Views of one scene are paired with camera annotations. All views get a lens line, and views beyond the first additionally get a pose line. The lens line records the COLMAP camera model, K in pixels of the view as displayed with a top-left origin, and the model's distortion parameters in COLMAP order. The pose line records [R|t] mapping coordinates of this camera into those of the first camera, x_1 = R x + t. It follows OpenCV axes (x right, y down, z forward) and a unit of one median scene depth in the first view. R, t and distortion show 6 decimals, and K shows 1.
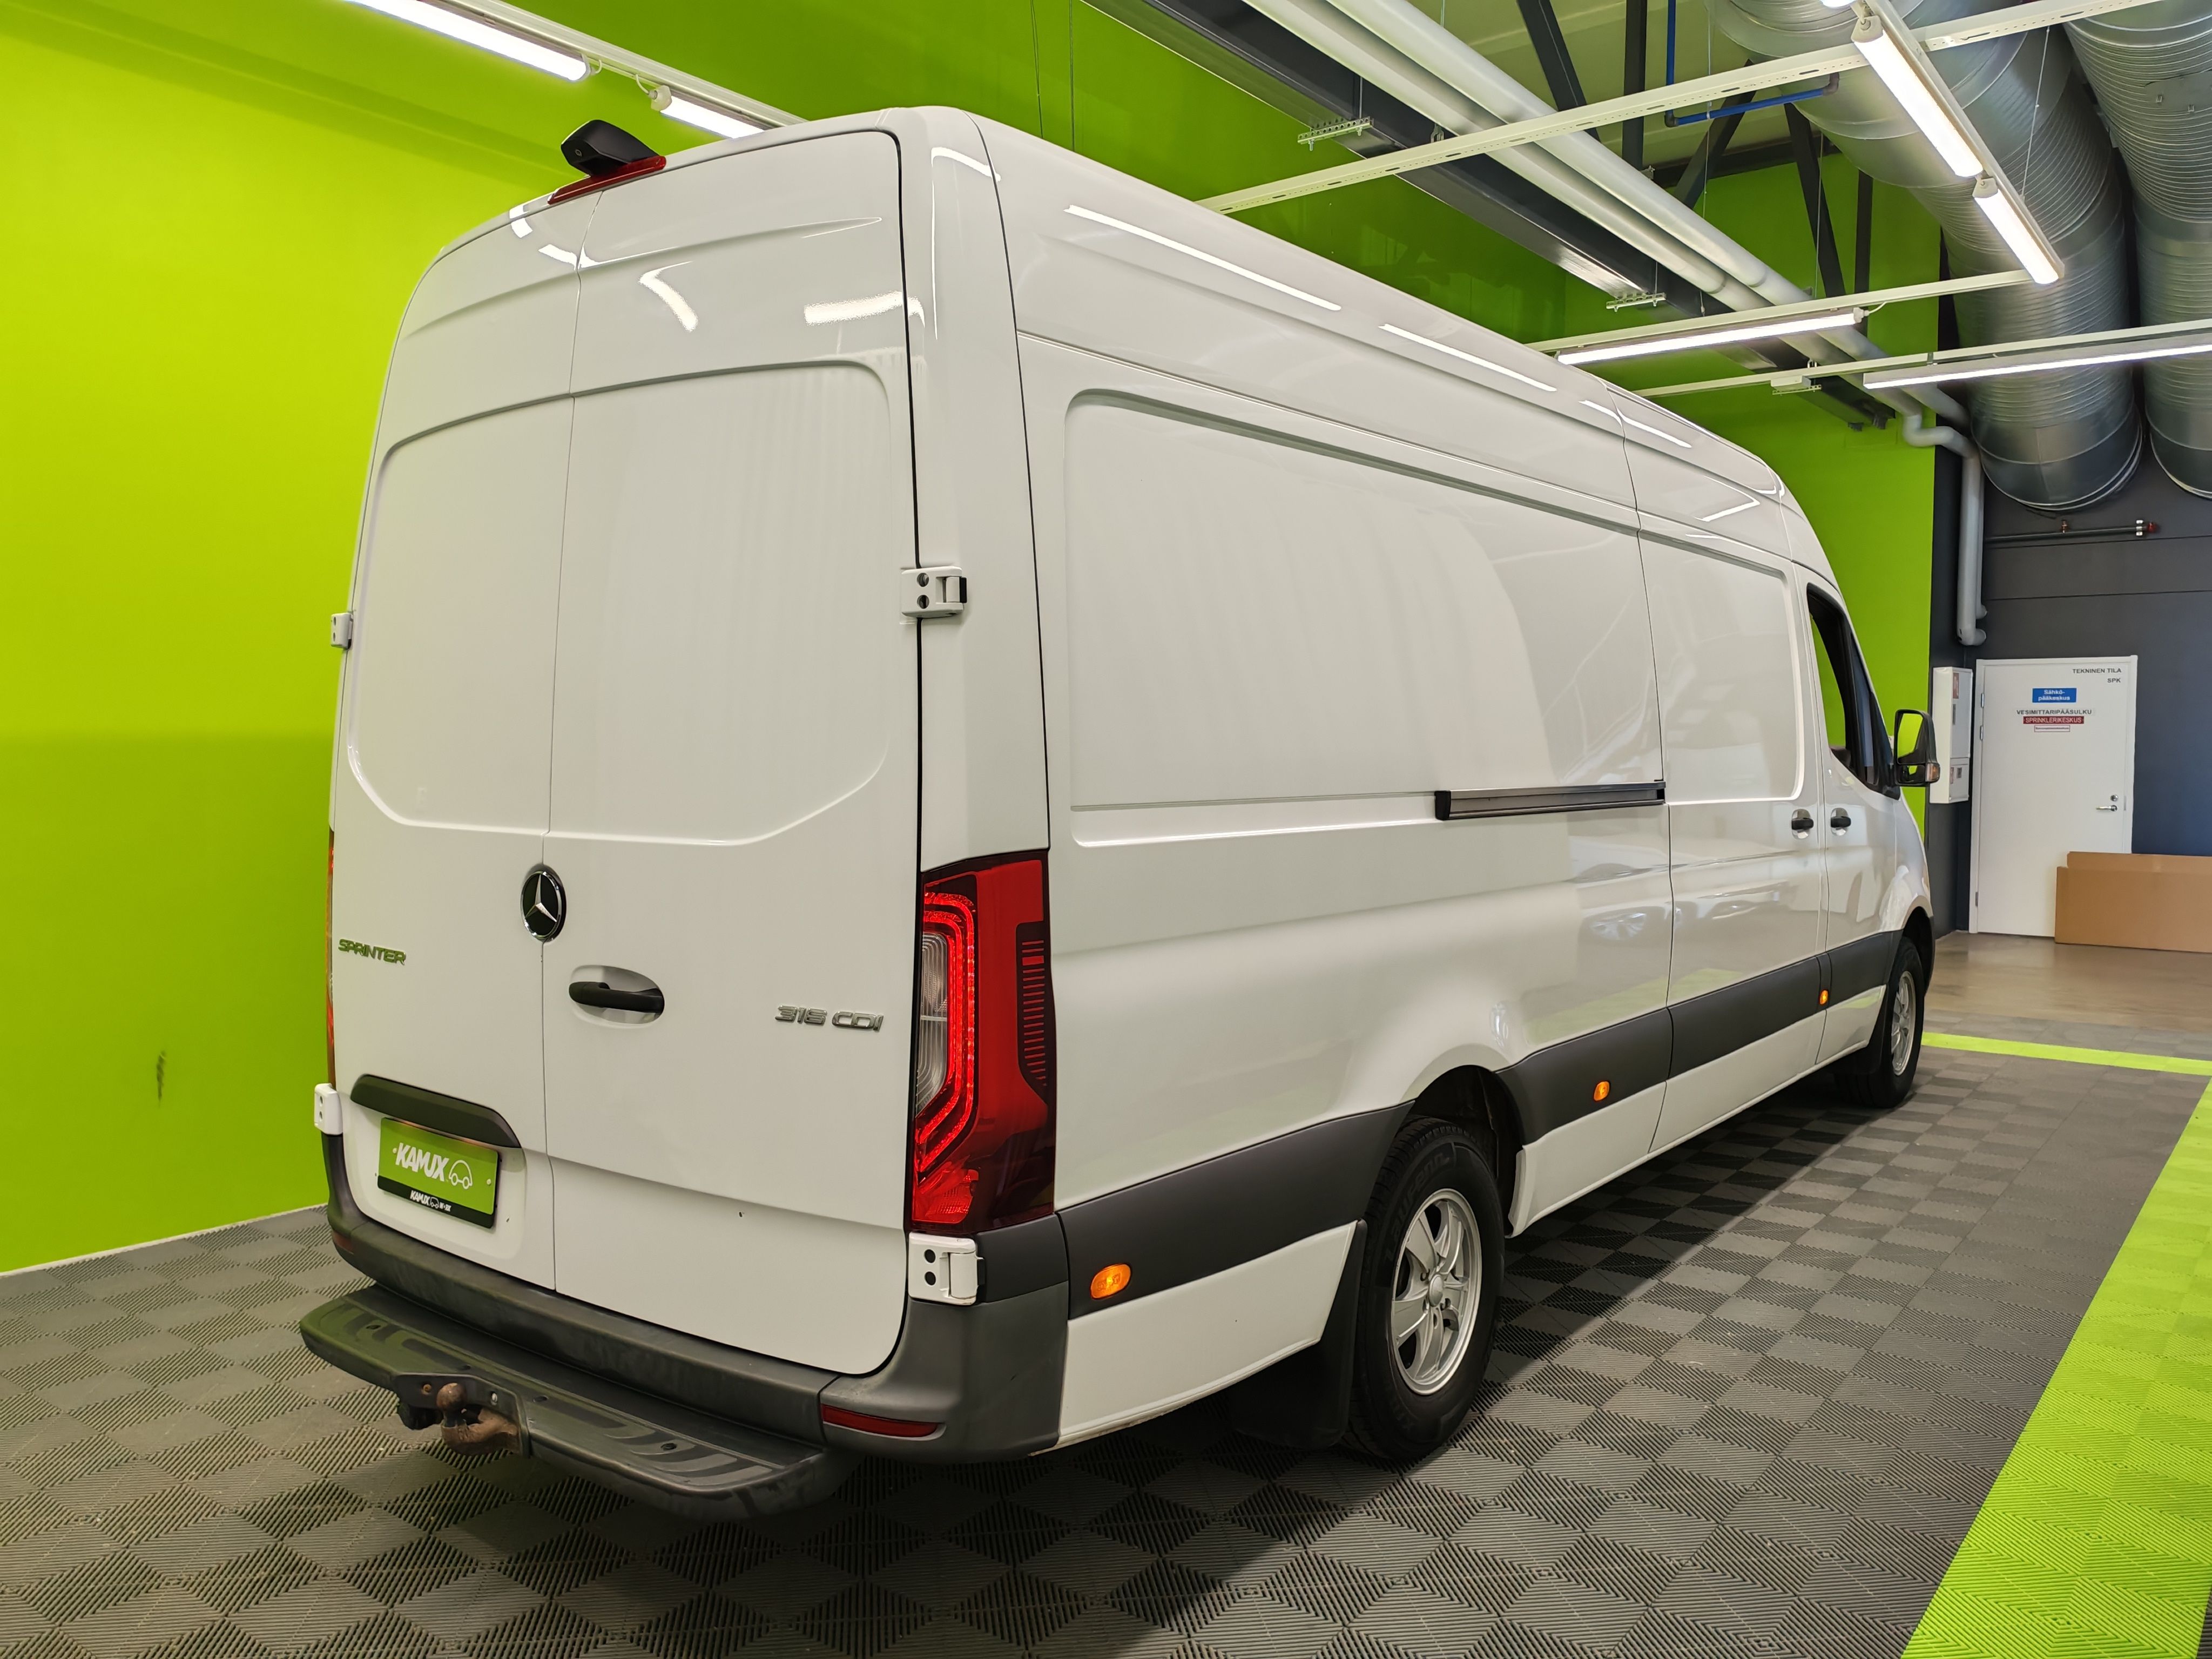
lens RADIAL K [[1729.7, 0, 1106.0], [0, 1729.7, 829.5], [0, 0, 1]] dist [-0.011135, -0.001294]
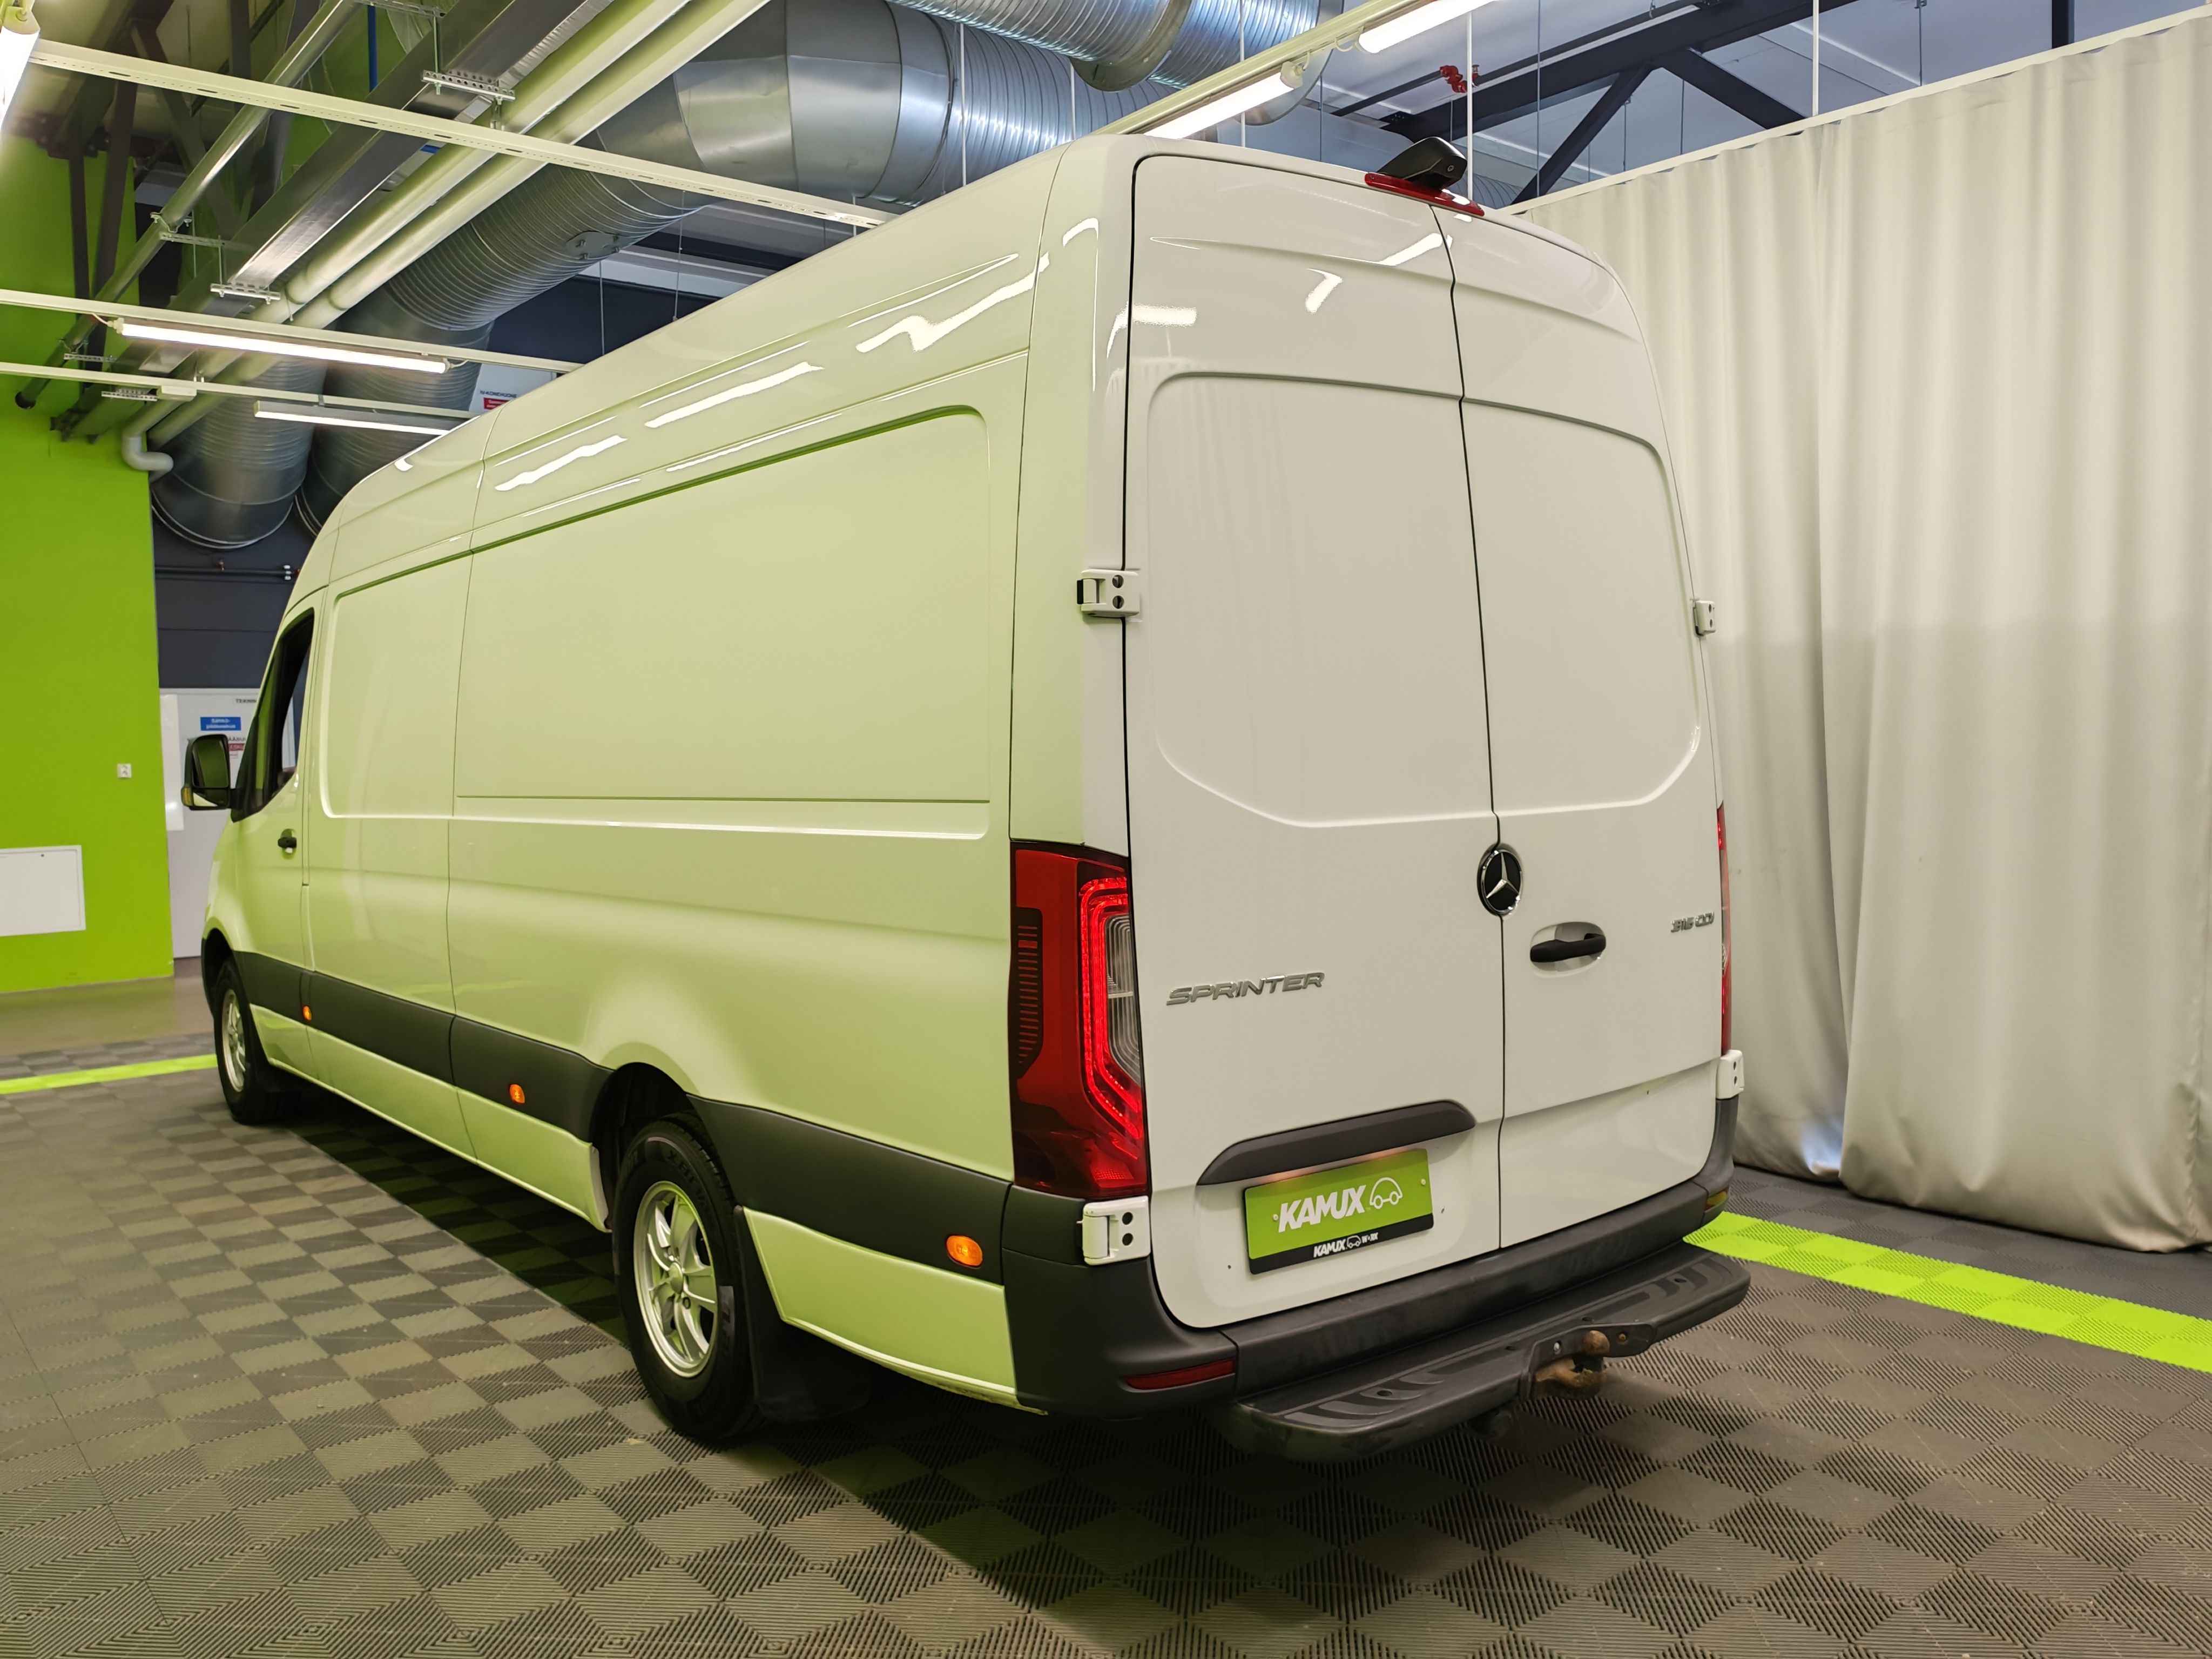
lens RADIAL K [[1704.8, 0, 1106.0], [0, 1704.8, 829.5], [0, 0, 1]] dist [-0.003694, -0.008106]
pose [[0.220244, -0.051062, 0.974107, -1.190297], [0.073940, 0.996630, 0.035525, -0.036483], [-0.972638, 0.064201, 0.223278, 0.854742]]
